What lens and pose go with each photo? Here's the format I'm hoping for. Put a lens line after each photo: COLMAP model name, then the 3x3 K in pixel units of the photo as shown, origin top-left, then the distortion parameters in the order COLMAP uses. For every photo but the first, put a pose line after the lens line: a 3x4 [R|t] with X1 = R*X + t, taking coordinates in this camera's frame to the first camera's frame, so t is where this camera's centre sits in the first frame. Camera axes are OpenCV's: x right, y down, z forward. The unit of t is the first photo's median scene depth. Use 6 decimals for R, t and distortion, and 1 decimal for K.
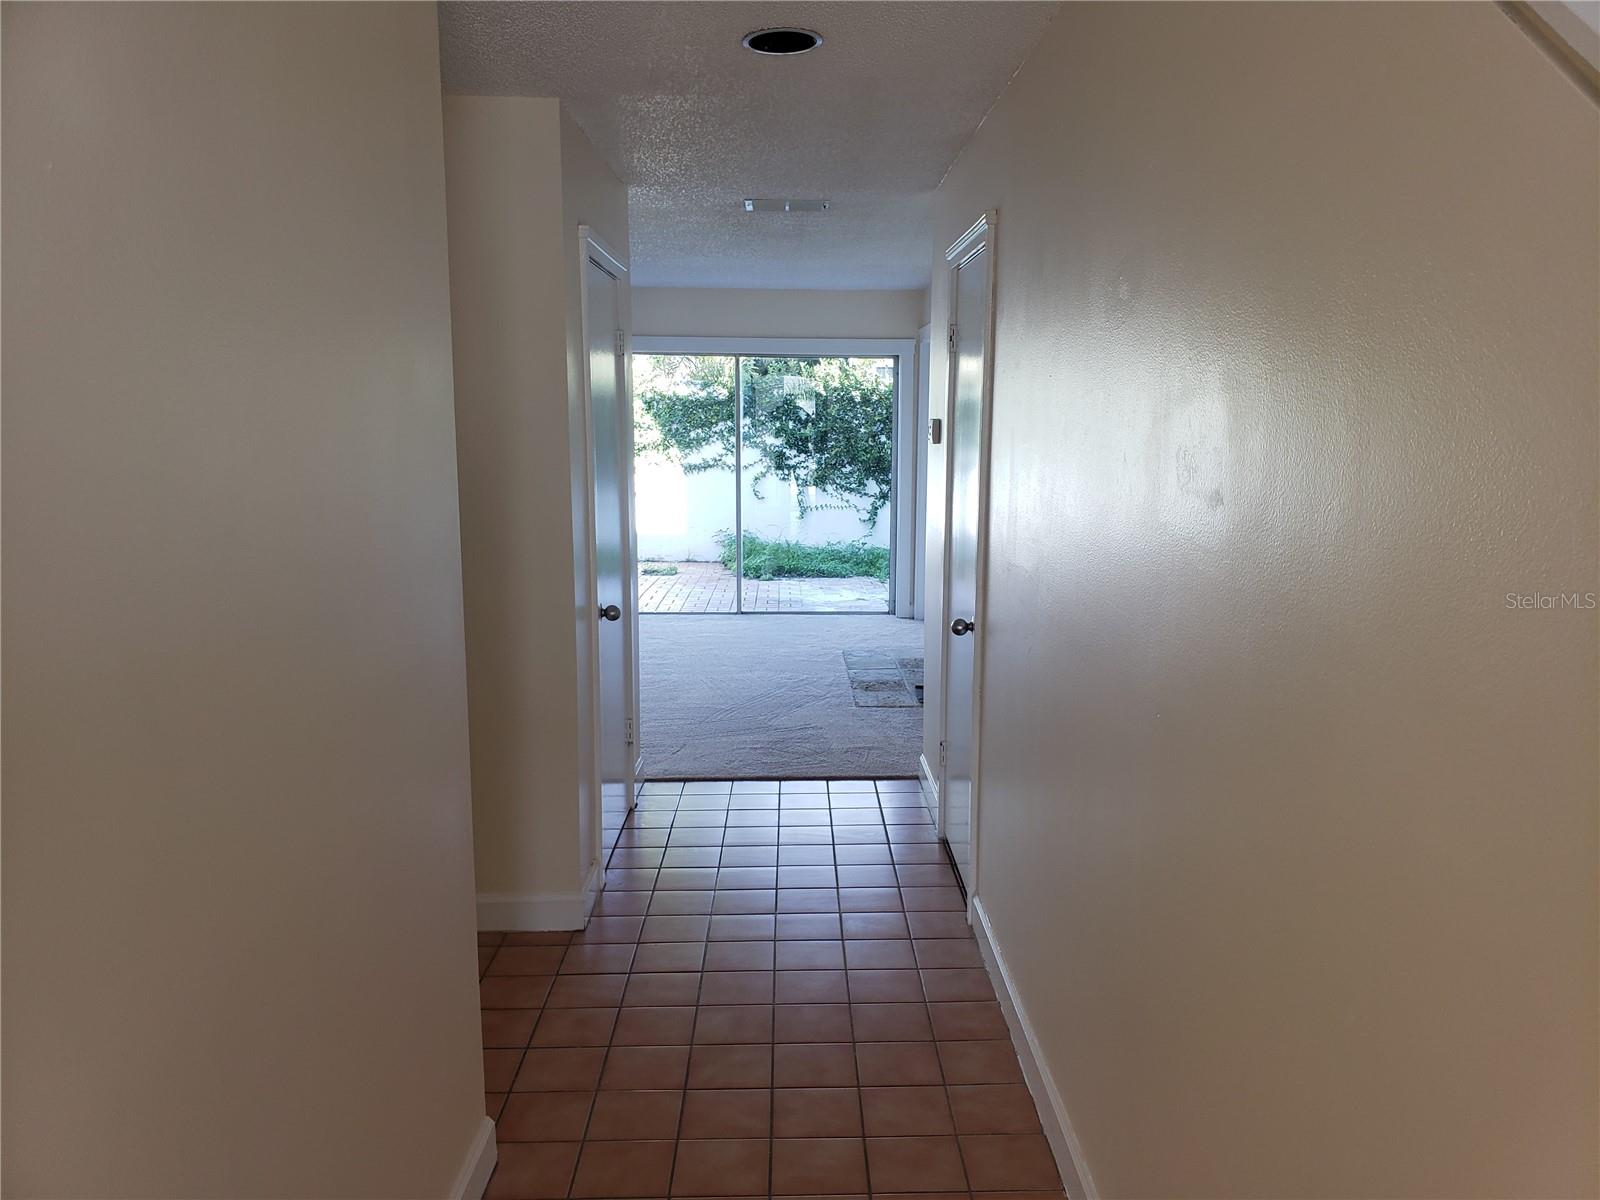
lens RADIAL K [[1252.3, 0, 793.5], [0, 1252.3, 599.9], [0, 0, 1]] dist [0.054593, -0.021136]
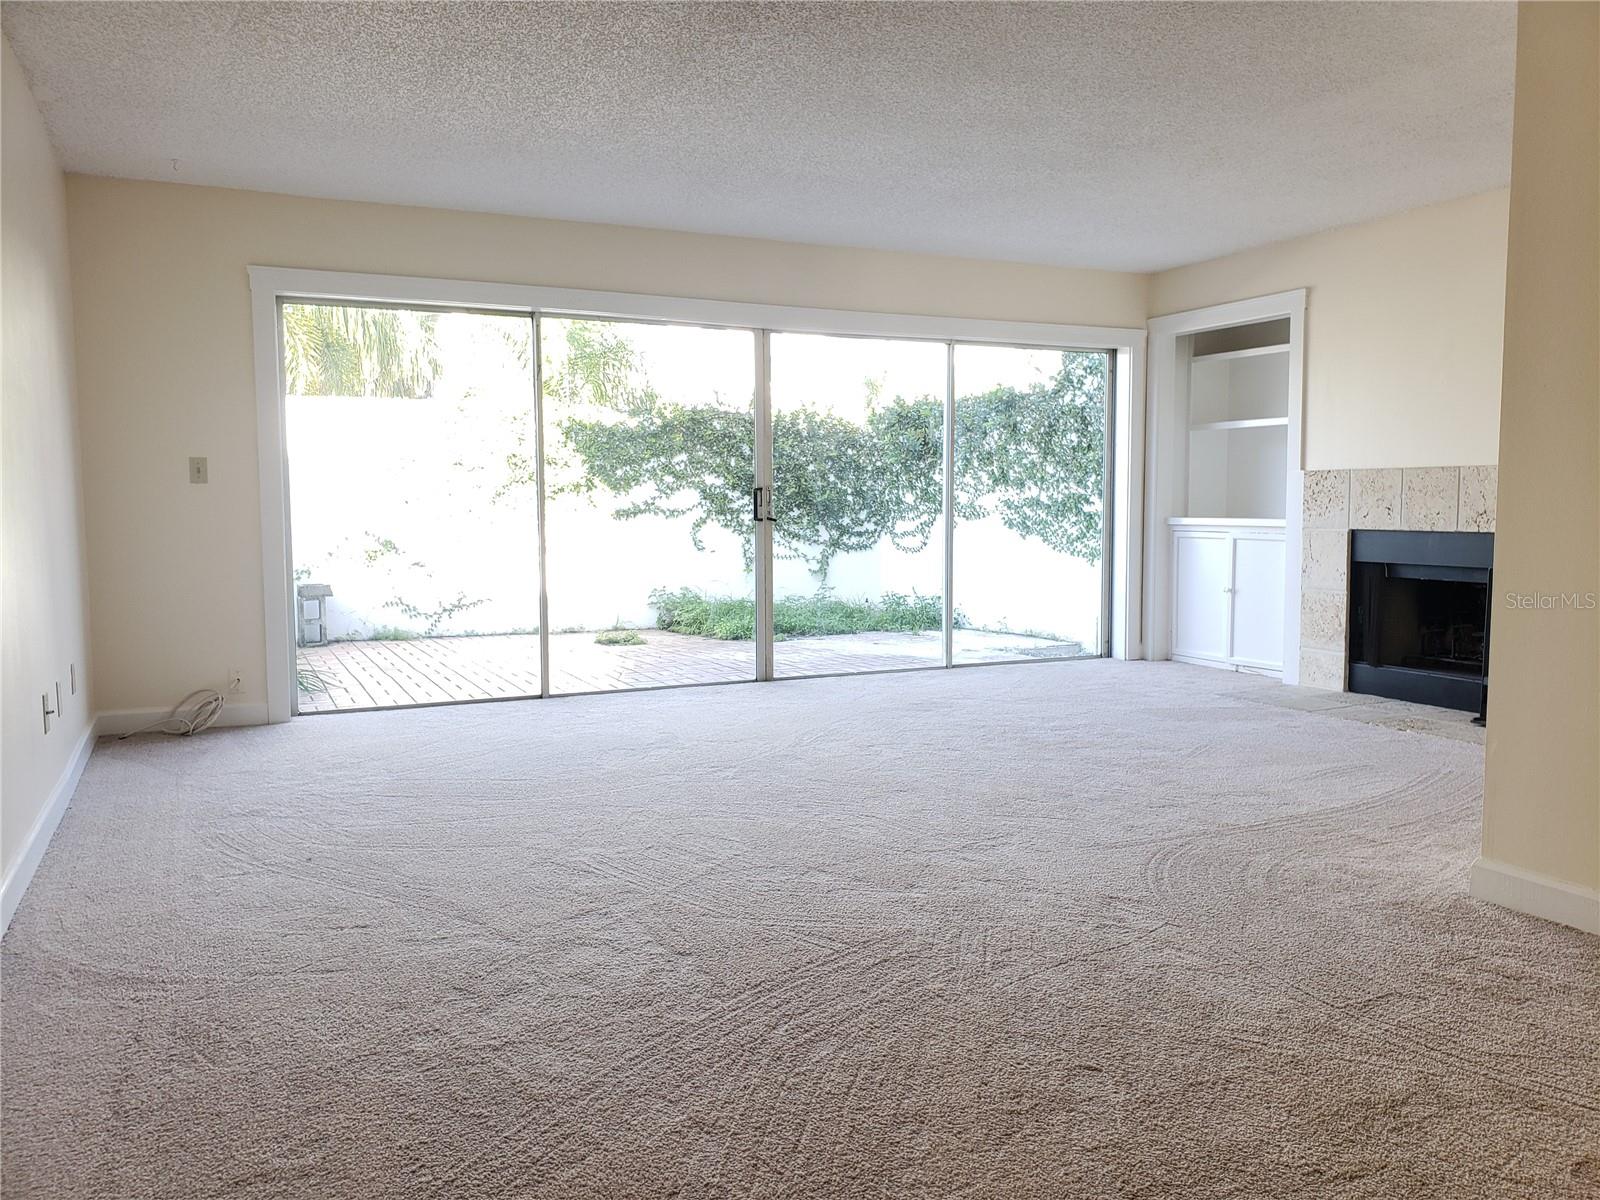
lens RADIAL K [[1252.3, 0, 803.6], [0, 1252.3, 595.1], [0, 0, 1]] dist [0.054593, -0.021136]
pose [[0.910677, -0.038423, 0.411328, -0.309221], [0.069427, 0.995739, -0.060698, 0.004660], [-0.407243, 0.083833, 0.909464, 0.218444]]
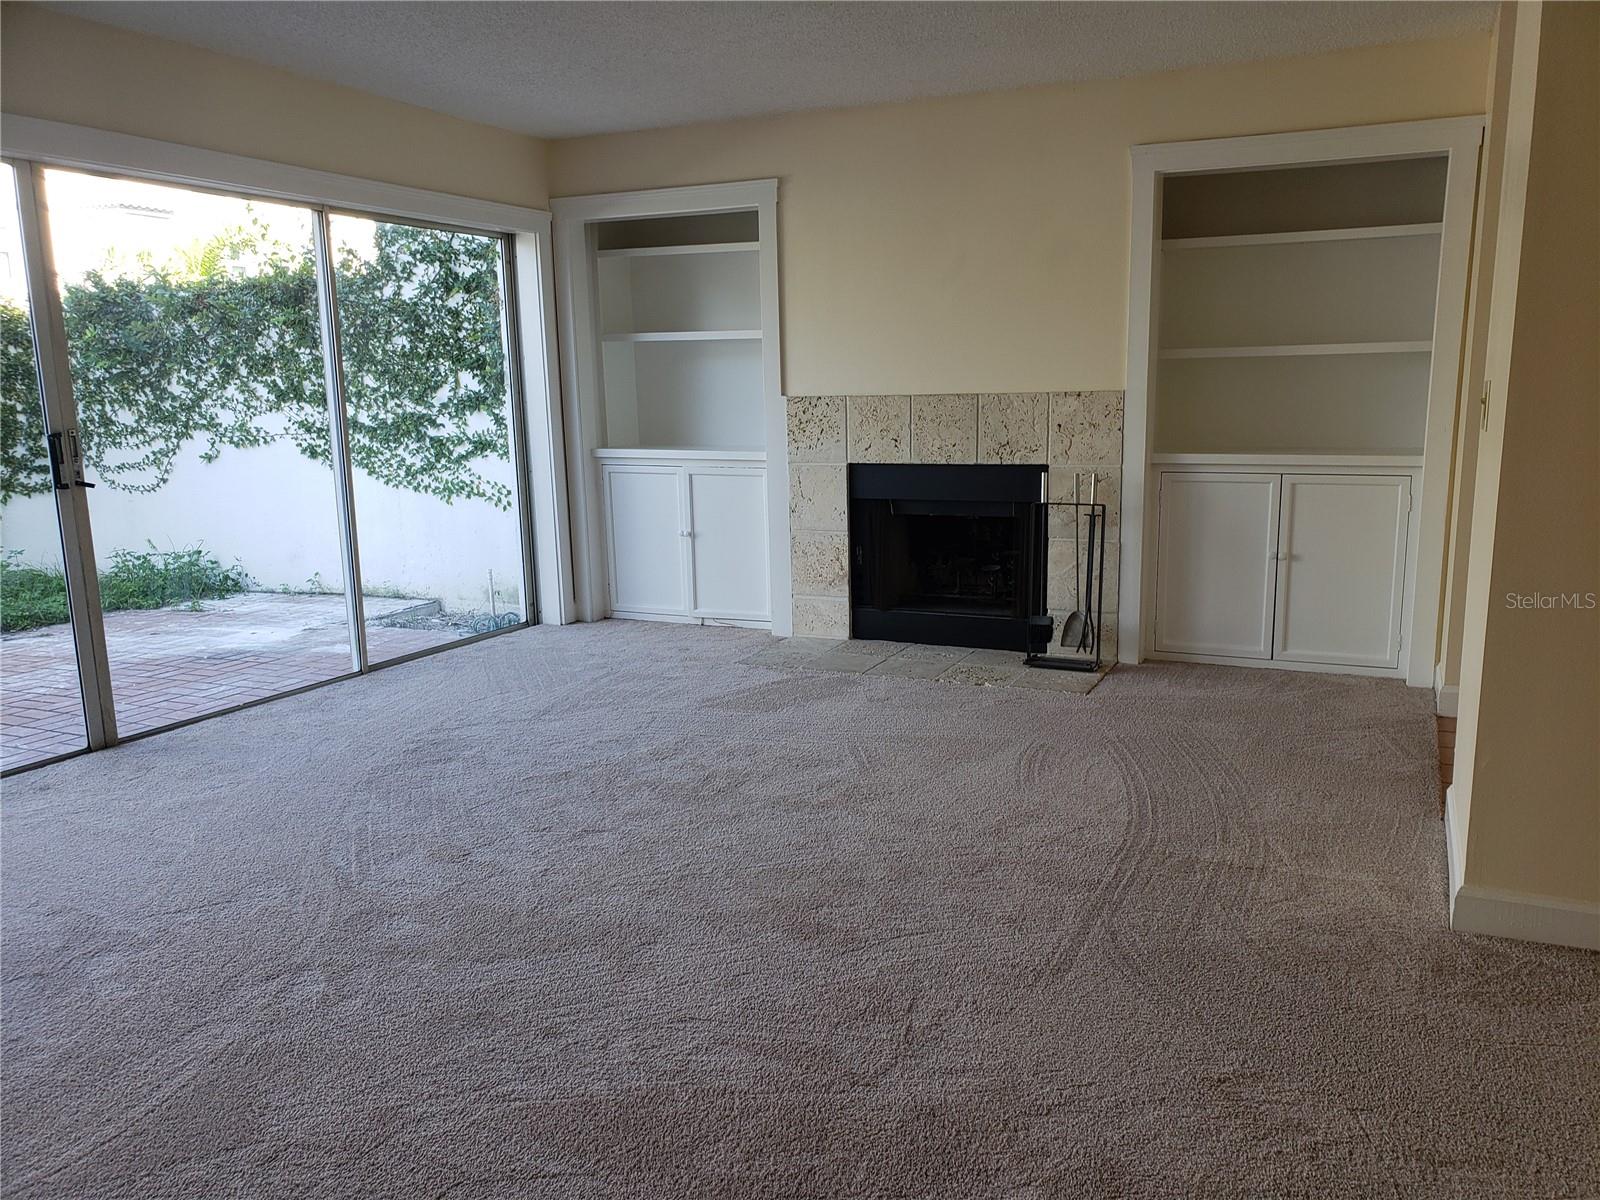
lens RADIAL K [[1252.3, 0, 802.6], [0, 1252.3, 617.6], [0, 0, 1]] dist [0.054593, -0.021136]
pose [[0.429198, -0.180465, 0.884998, -0.319109], [0.153818, 0.980127, 0.125265, -0.037465], [-0.890016, 0.082365, 0.448428, 0.387091]]
